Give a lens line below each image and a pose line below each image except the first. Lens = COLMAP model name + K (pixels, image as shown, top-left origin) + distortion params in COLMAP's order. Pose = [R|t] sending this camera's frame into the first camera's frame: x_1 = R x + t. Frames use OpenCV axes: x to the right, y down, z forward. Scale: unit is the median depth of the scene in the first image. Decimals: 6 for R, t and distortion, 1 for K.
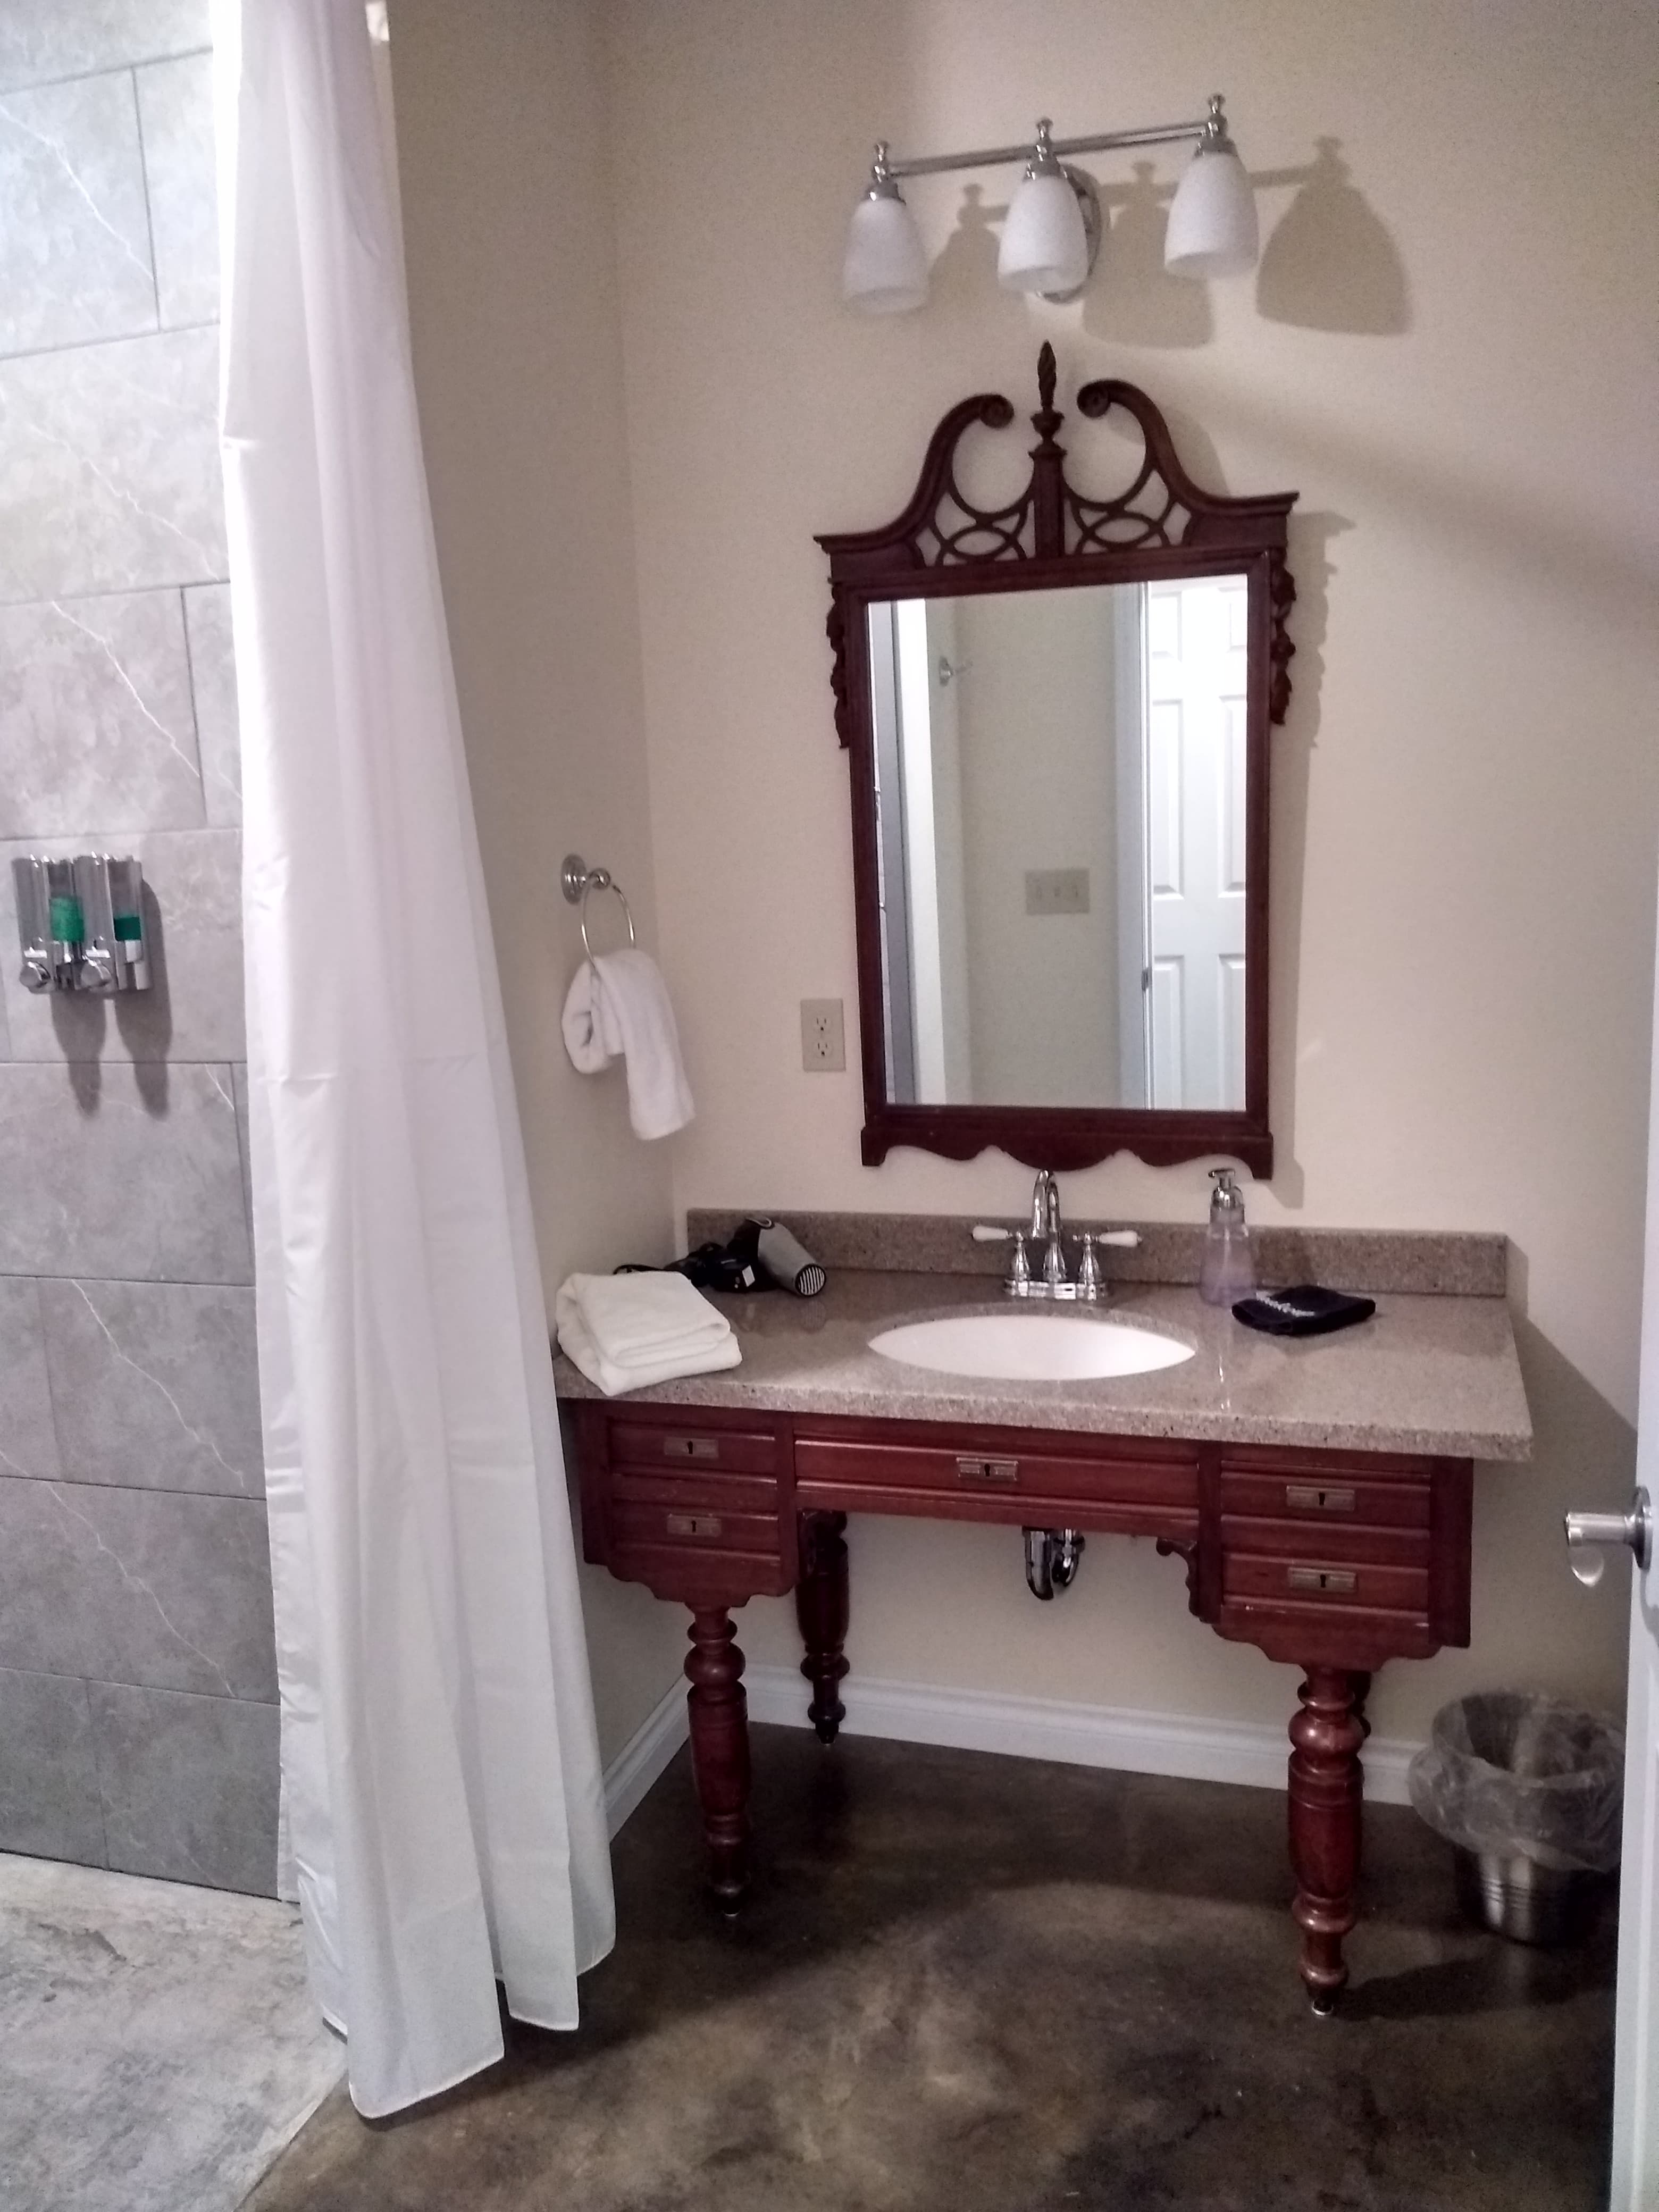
lens RADIAL K [[1845.7, 0, 829.5], [0, 1845.7, 1106.0], [0, 0, 1]] dist [0.003938, 0.000740]
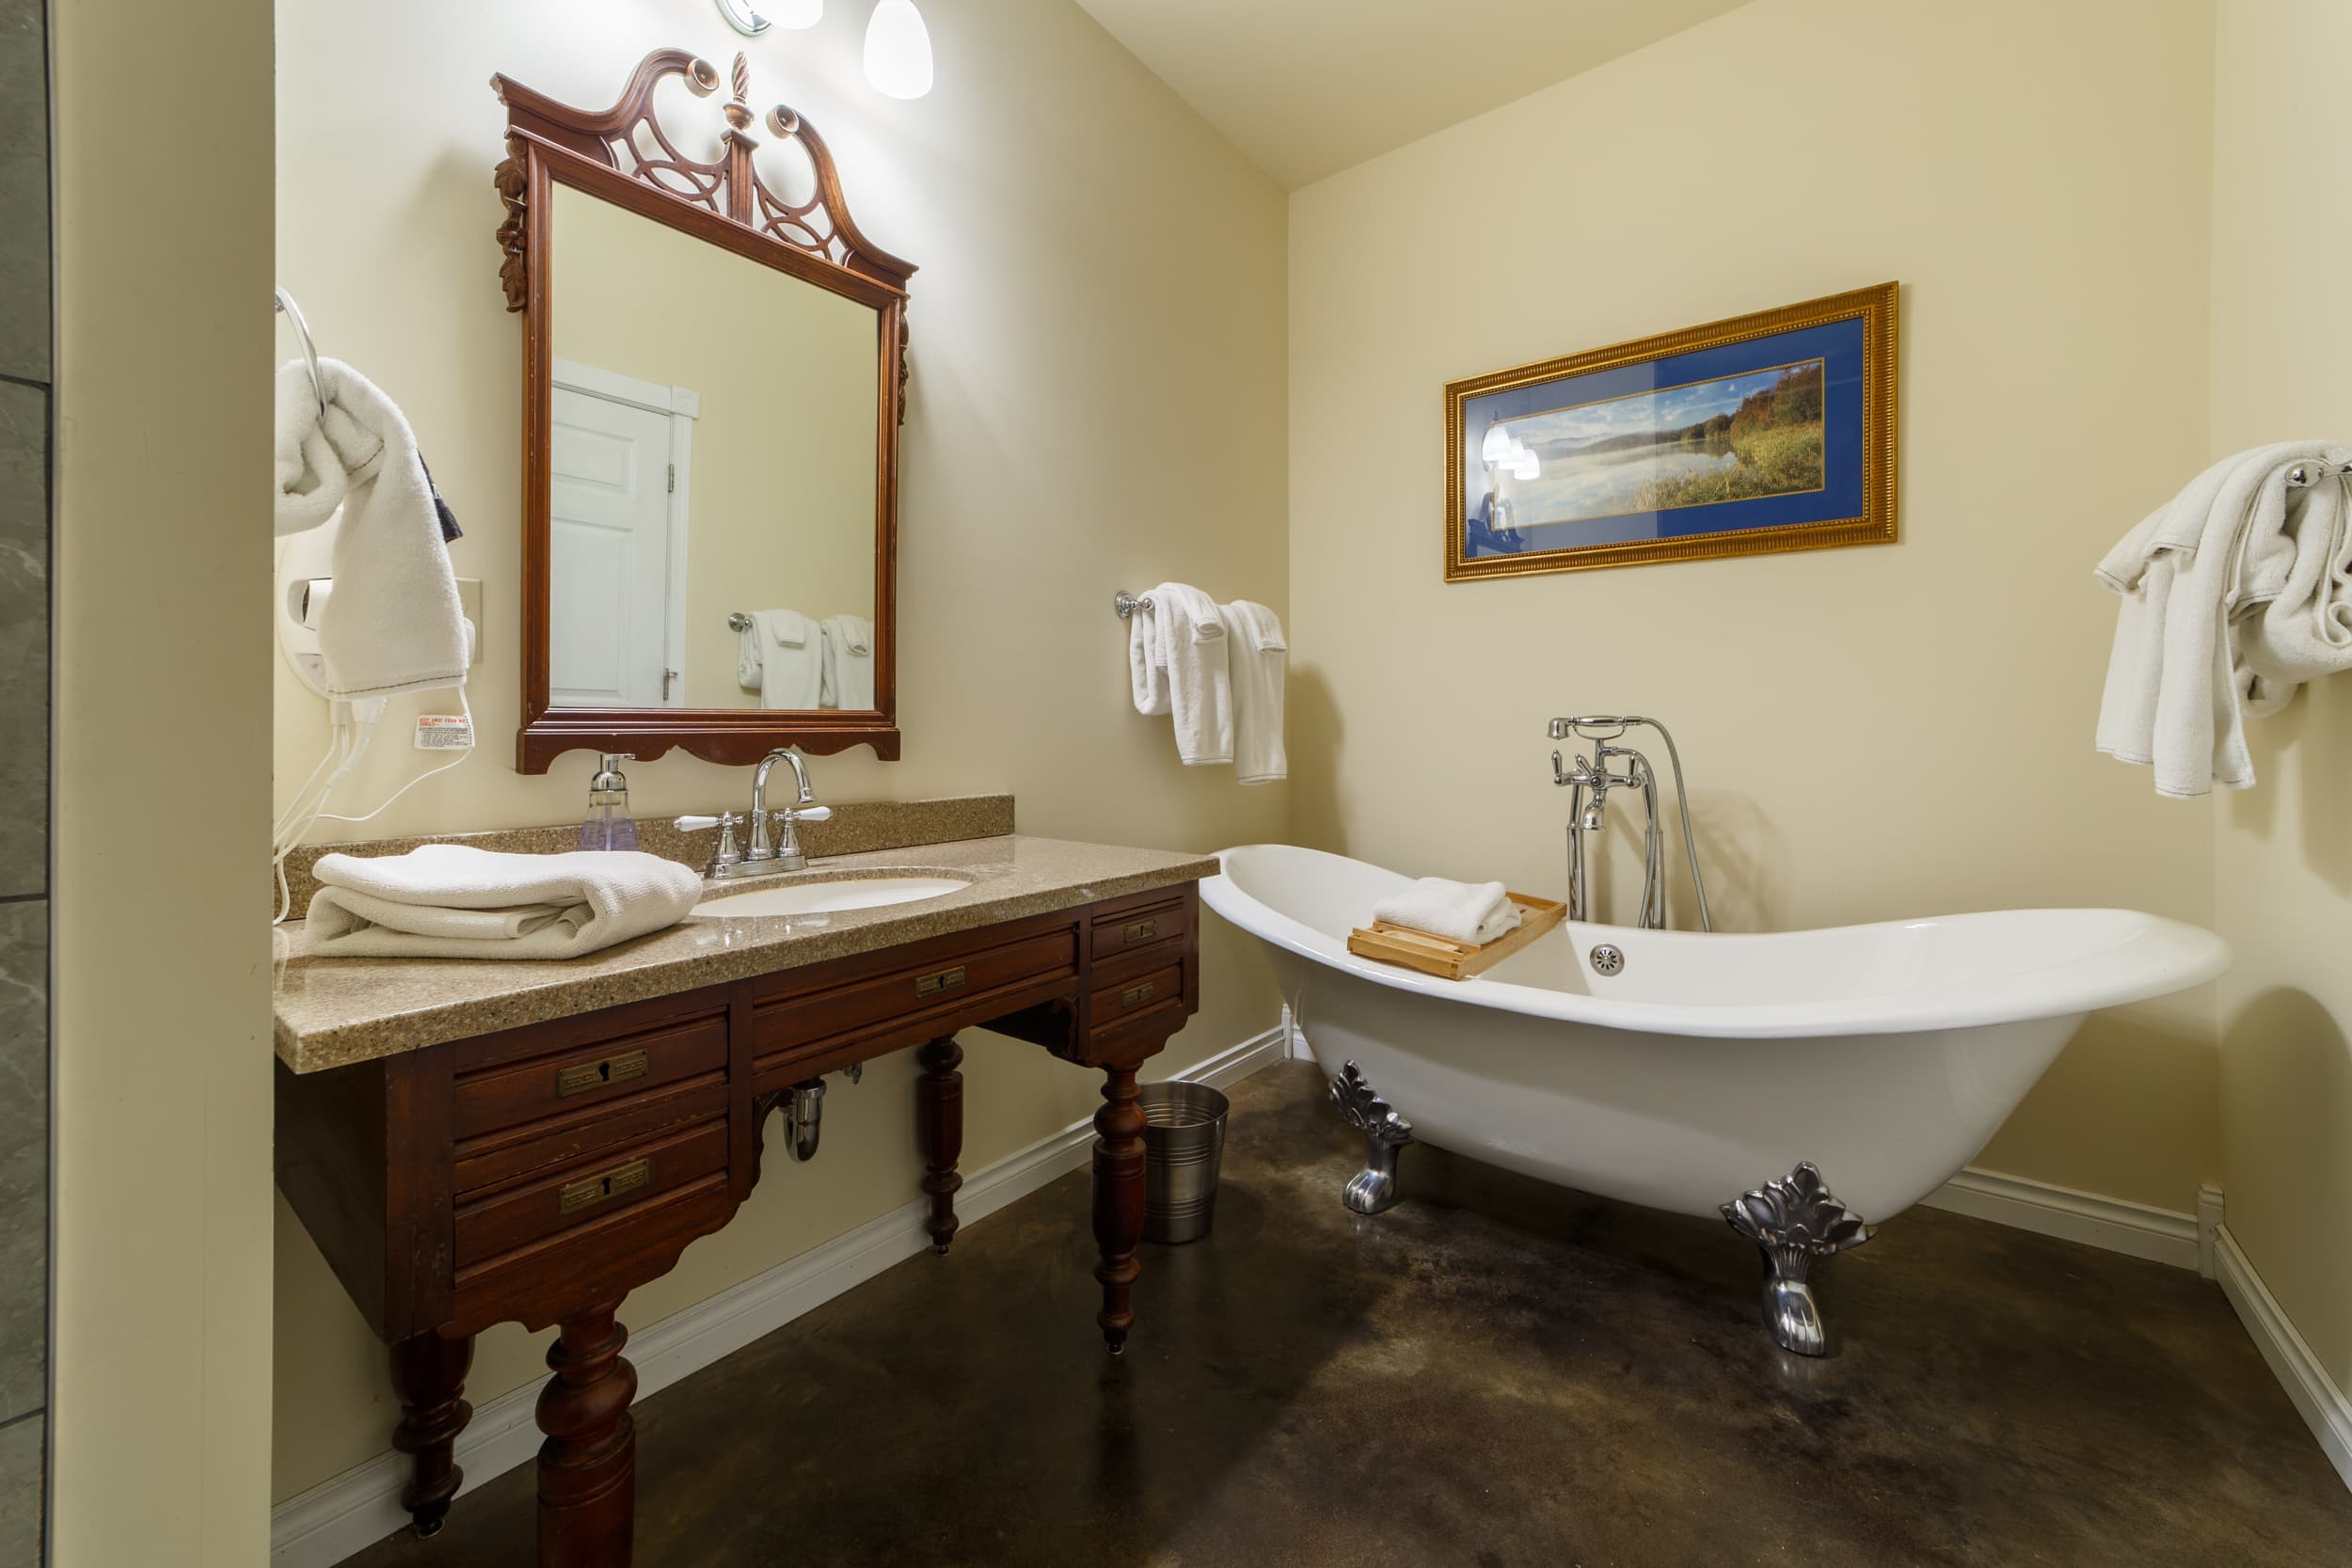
lens RADIAL K [[963.5, 0, 1188.1], [0, 963.5, 735.0], [0, 0, 1]] dist [-0.014722, 0.018583]
pose [[0.326045, 0.031237, 0.944838, -0.344732], [0.160808, 0.983055, -0.087992, 0.114885], [-0.931577, 0.180627, 0.315497, 0.592058]]
